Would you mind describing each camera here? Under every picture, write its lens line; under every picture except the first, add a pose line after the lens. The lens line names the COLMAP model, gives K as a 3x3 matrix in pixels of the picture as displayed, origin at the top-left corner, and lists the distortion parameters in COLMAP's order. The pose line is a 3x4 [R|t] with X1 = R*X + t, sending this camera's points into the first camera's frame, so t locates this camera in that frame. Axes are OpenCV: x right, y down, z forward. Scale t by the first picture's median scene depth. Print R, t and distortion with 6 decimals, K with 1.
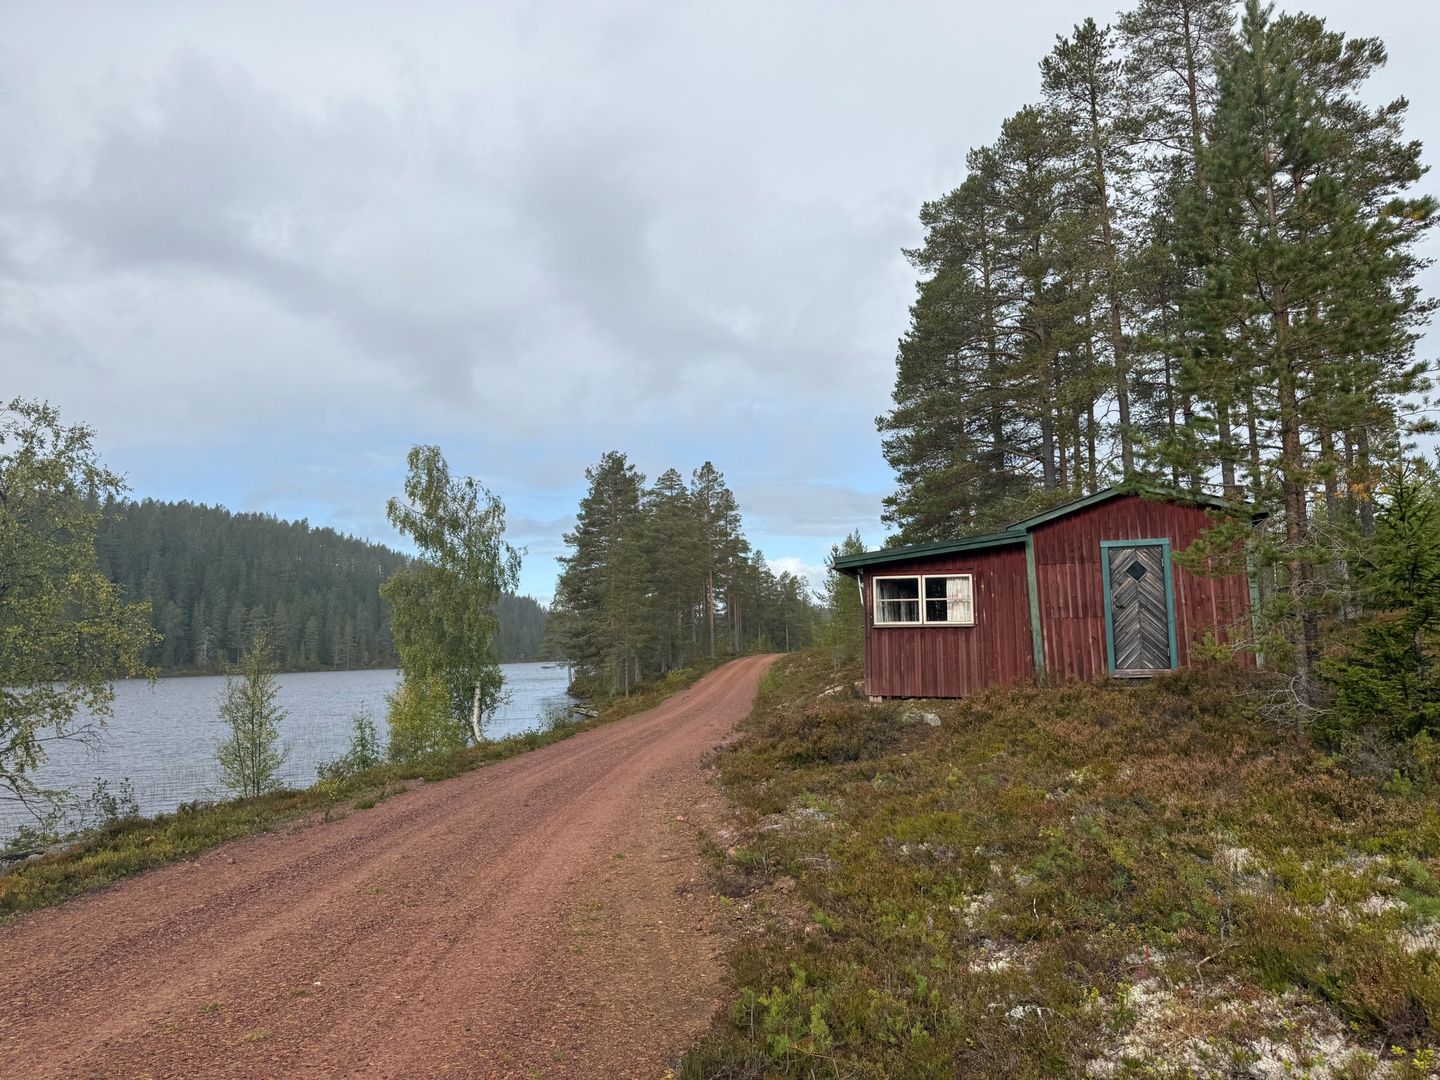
lens RADIAL K [[951.0, 0, 717.5], [0, 951.0, 503.8], [0, 0, 1]] dist [0.001826, -0.000528]
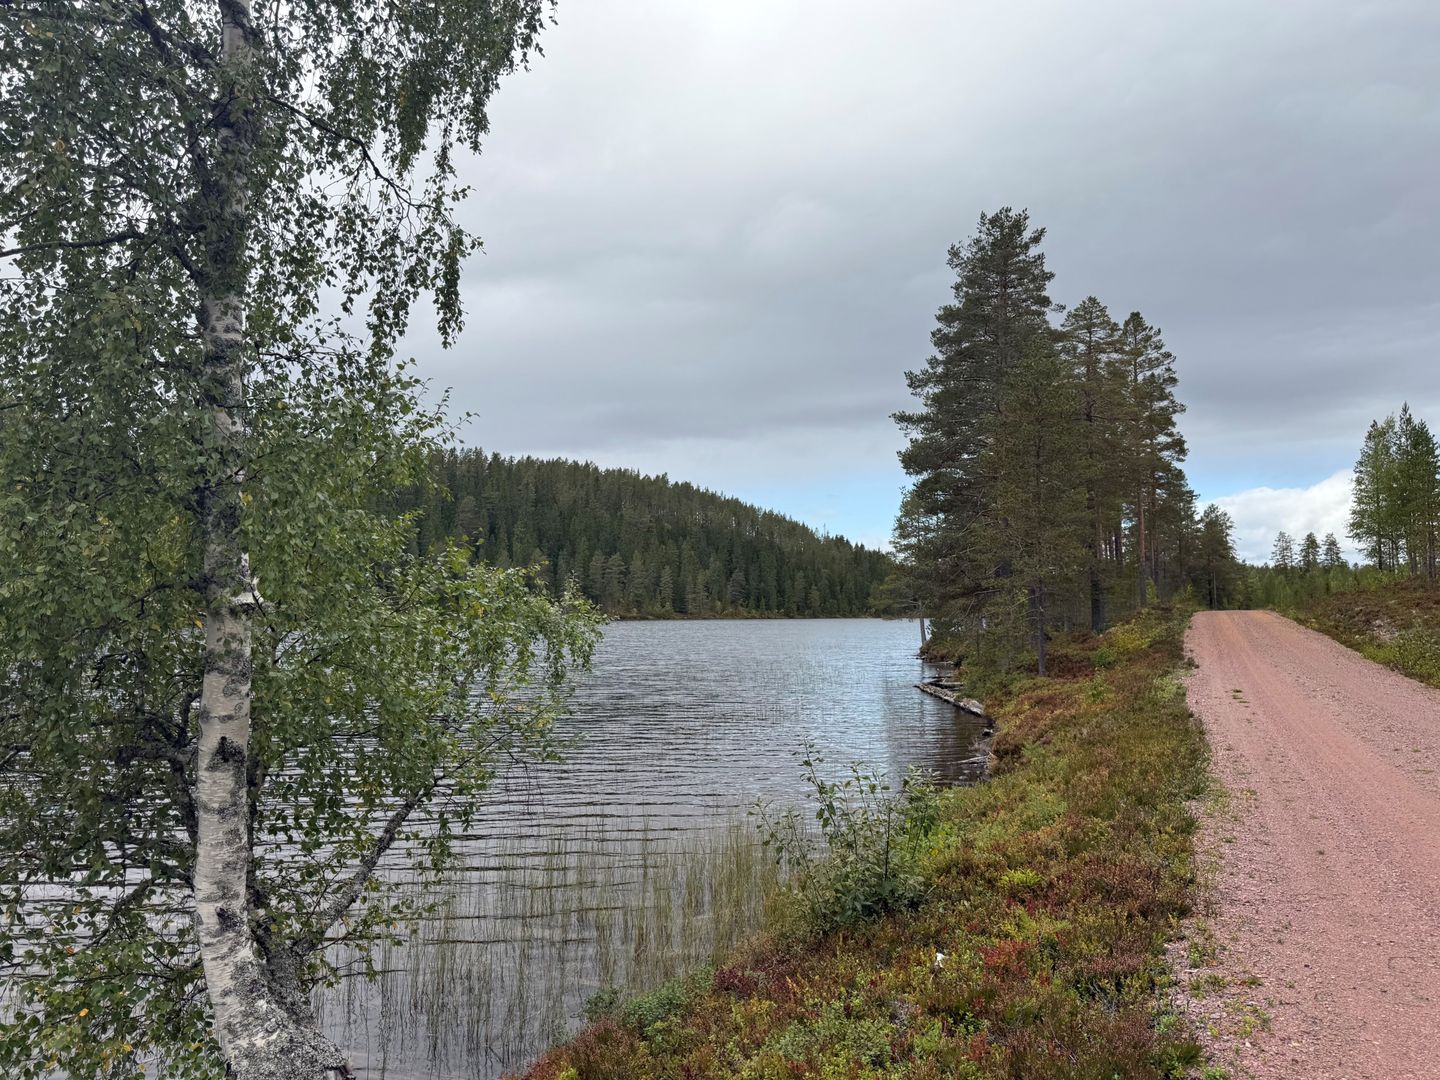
lens RADIAL K [[1011.2, 0, 720.0], [0, 1011.2, 543.2], [0, 0, 1]] dist [0.092322, -0.118840]
pose [[0.939313, 0.002234, -0.343053, -0.061578], [0.029470, 0.995757, 0.087174, 0.074127], [0.341792, -0.091994, 0.935262, 0.402586]]
